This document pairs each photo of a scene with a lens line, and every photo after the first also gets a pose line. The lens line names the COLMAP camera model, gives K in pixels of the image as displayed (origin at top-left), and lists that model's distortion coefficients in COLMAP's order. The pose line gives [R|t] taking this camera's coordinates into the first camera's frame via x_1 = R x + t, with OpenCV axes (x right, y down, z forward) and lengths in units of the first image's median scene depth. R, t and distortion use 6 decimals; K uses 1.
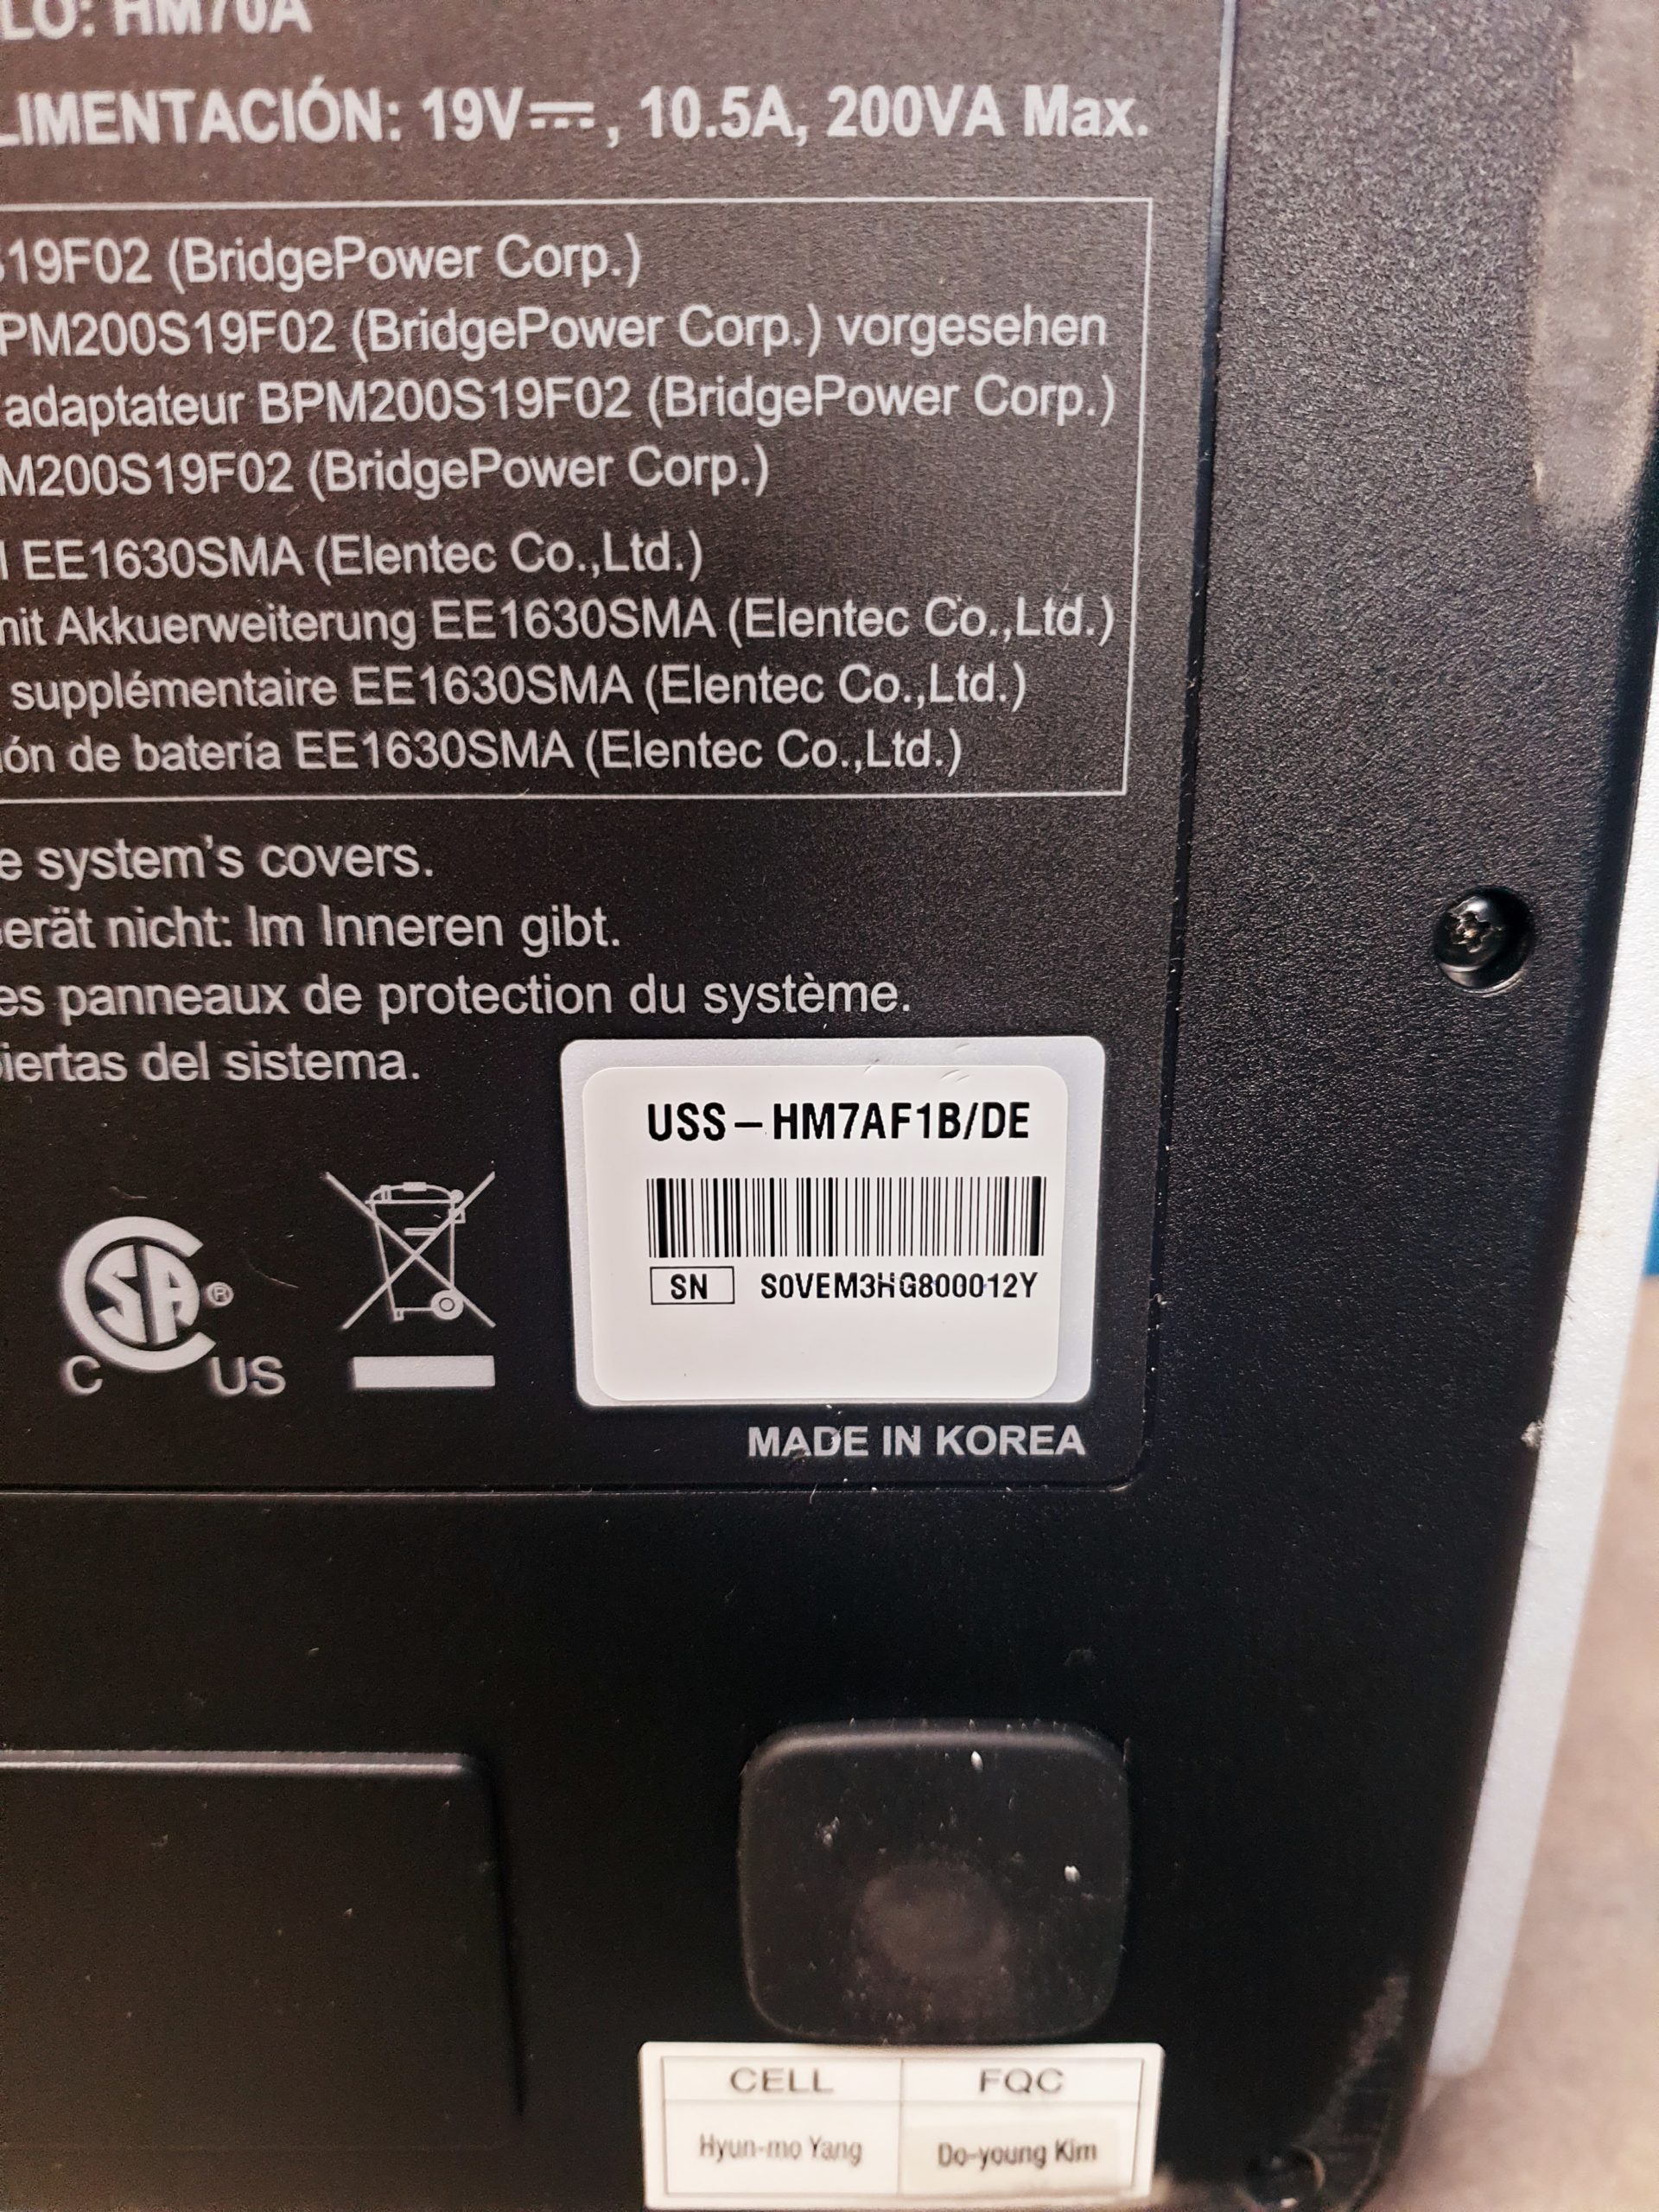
lens RADIAL K [[1679.3, 0, 788.1], [0, 1679.3, 1097.0], [0, 0, 1]] dist [-0.017480, 0.008102]
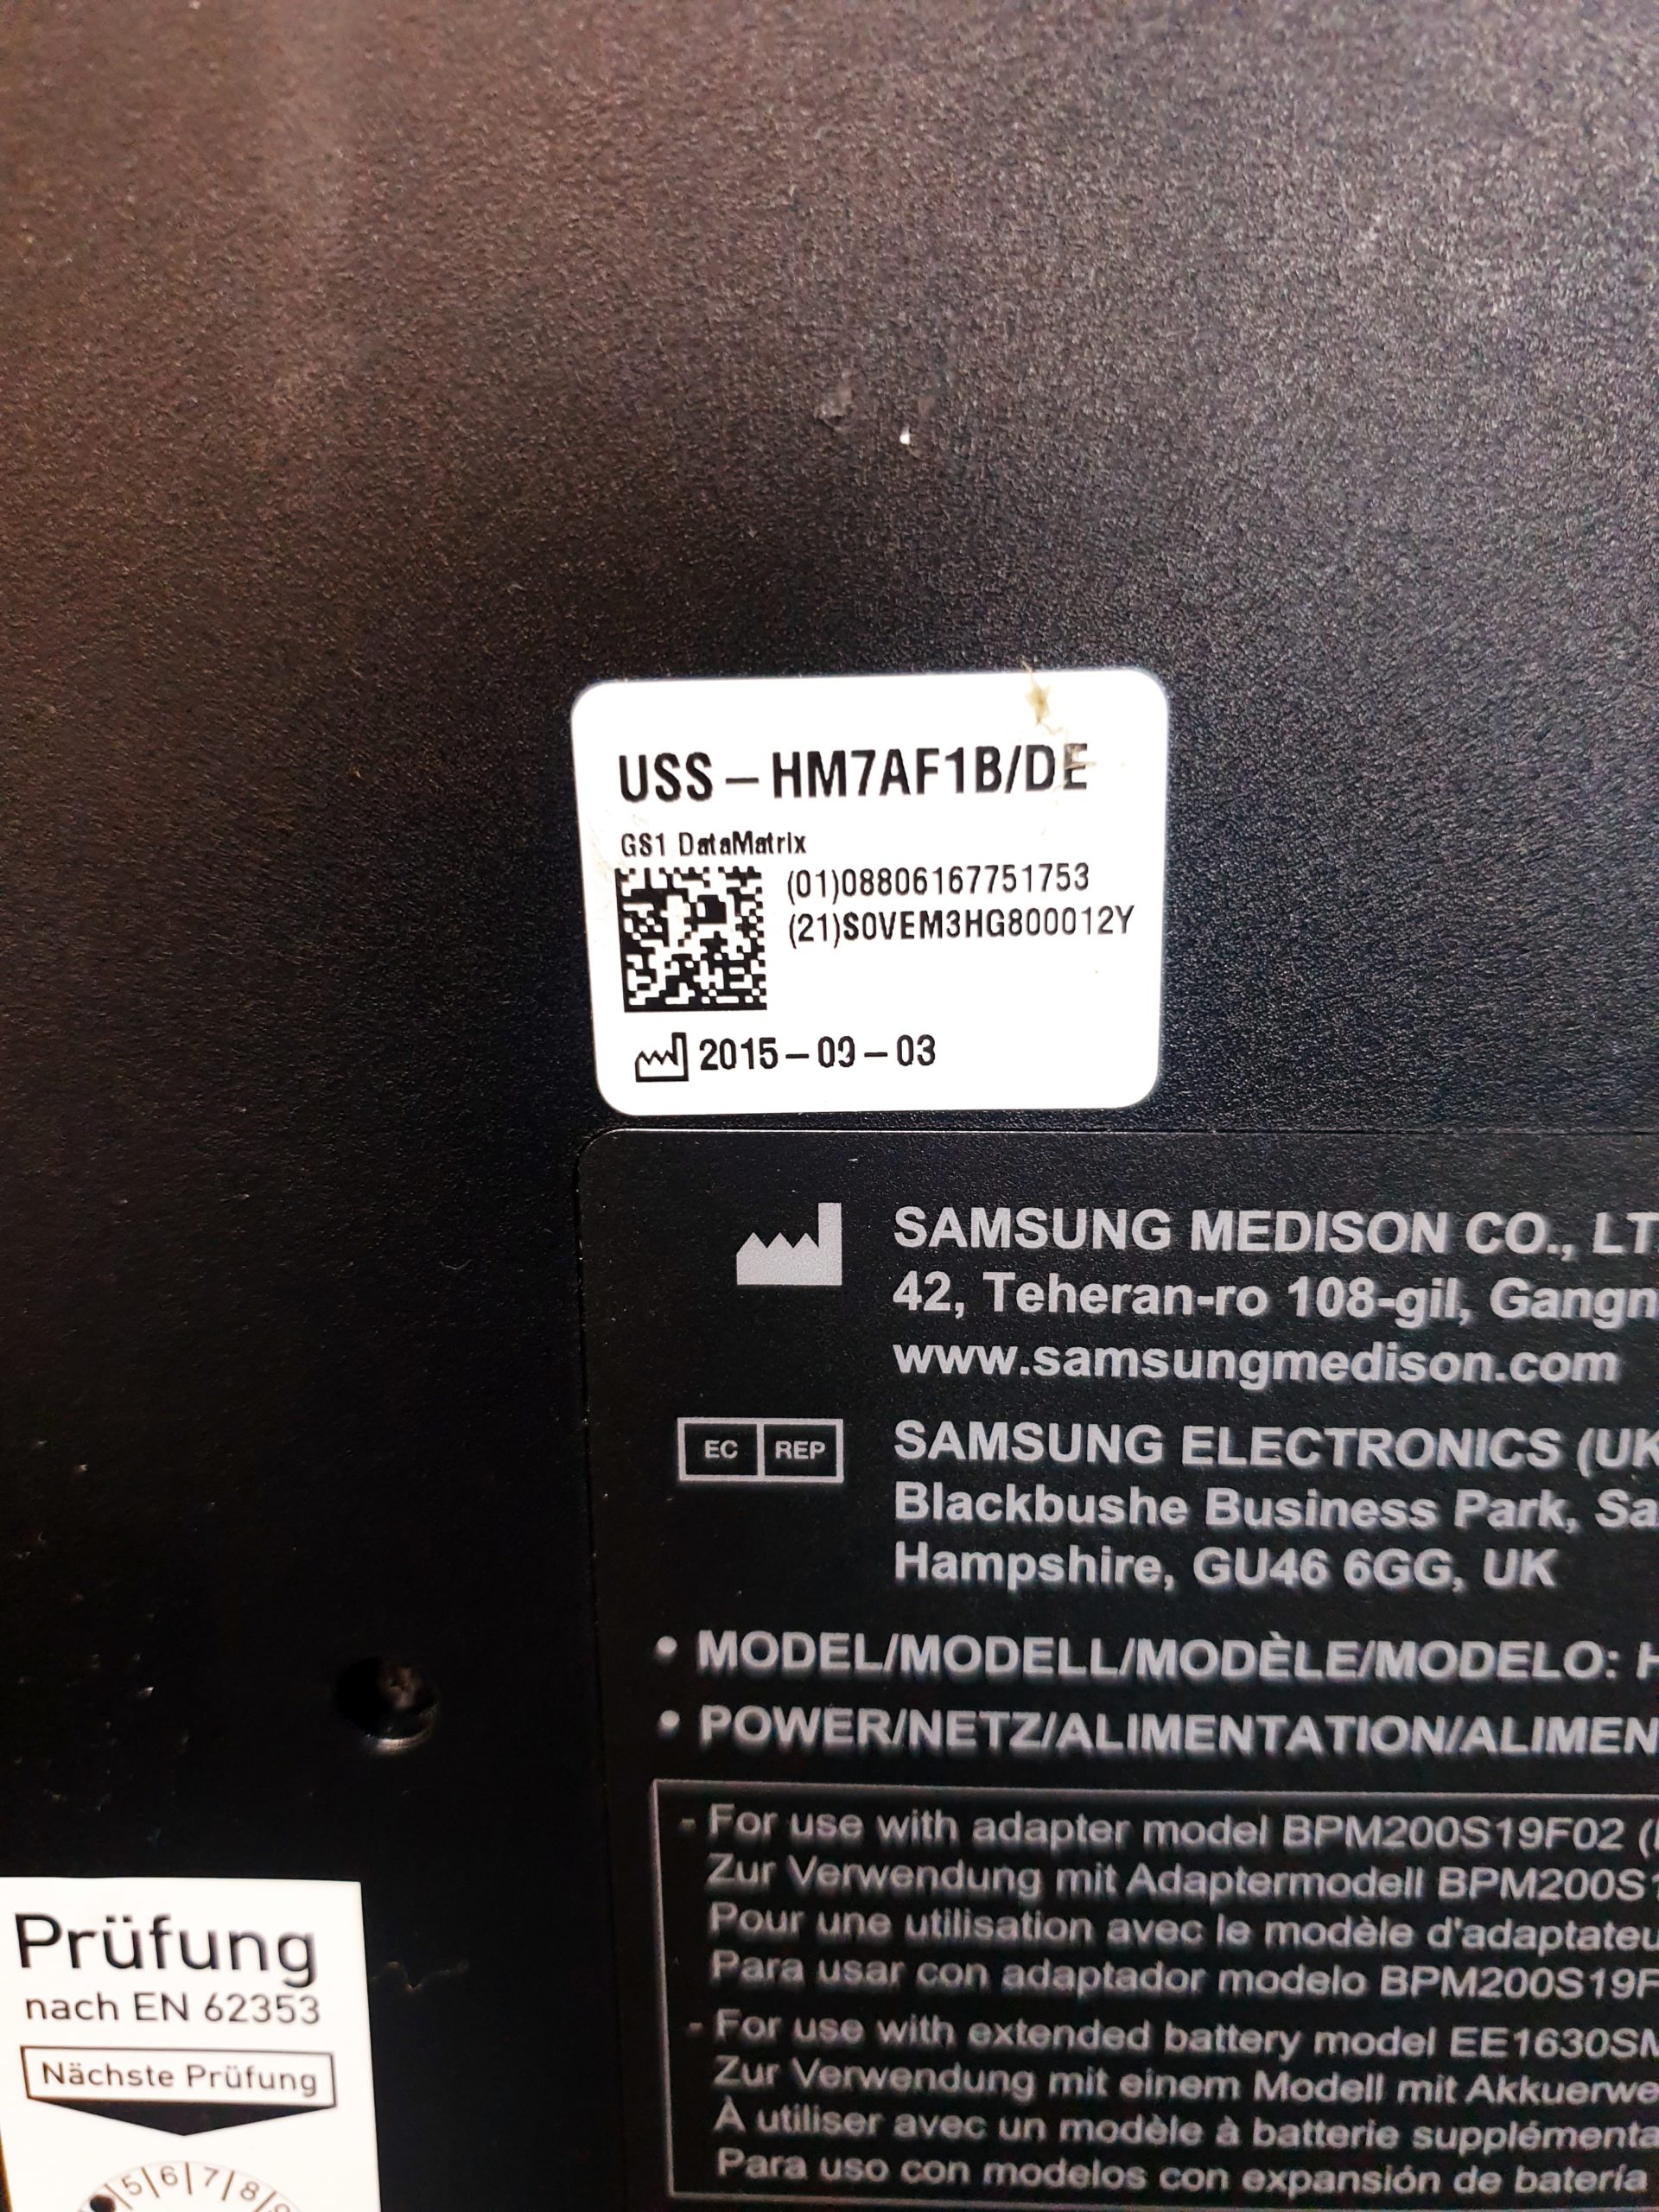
lens RADIAL K [[1679.3, 0, 834.1], [0, 1679.3, 1109.5], [0, 0, 1]] dist [-0.017480, 0.008102]
pose [[0.999189, -0.003181, 0.040140, -0.921489], [0.003488, 0.999965, -0.007590, -0.946499], [-0.040115, 0.007724, 0.999165, -0.097234]]
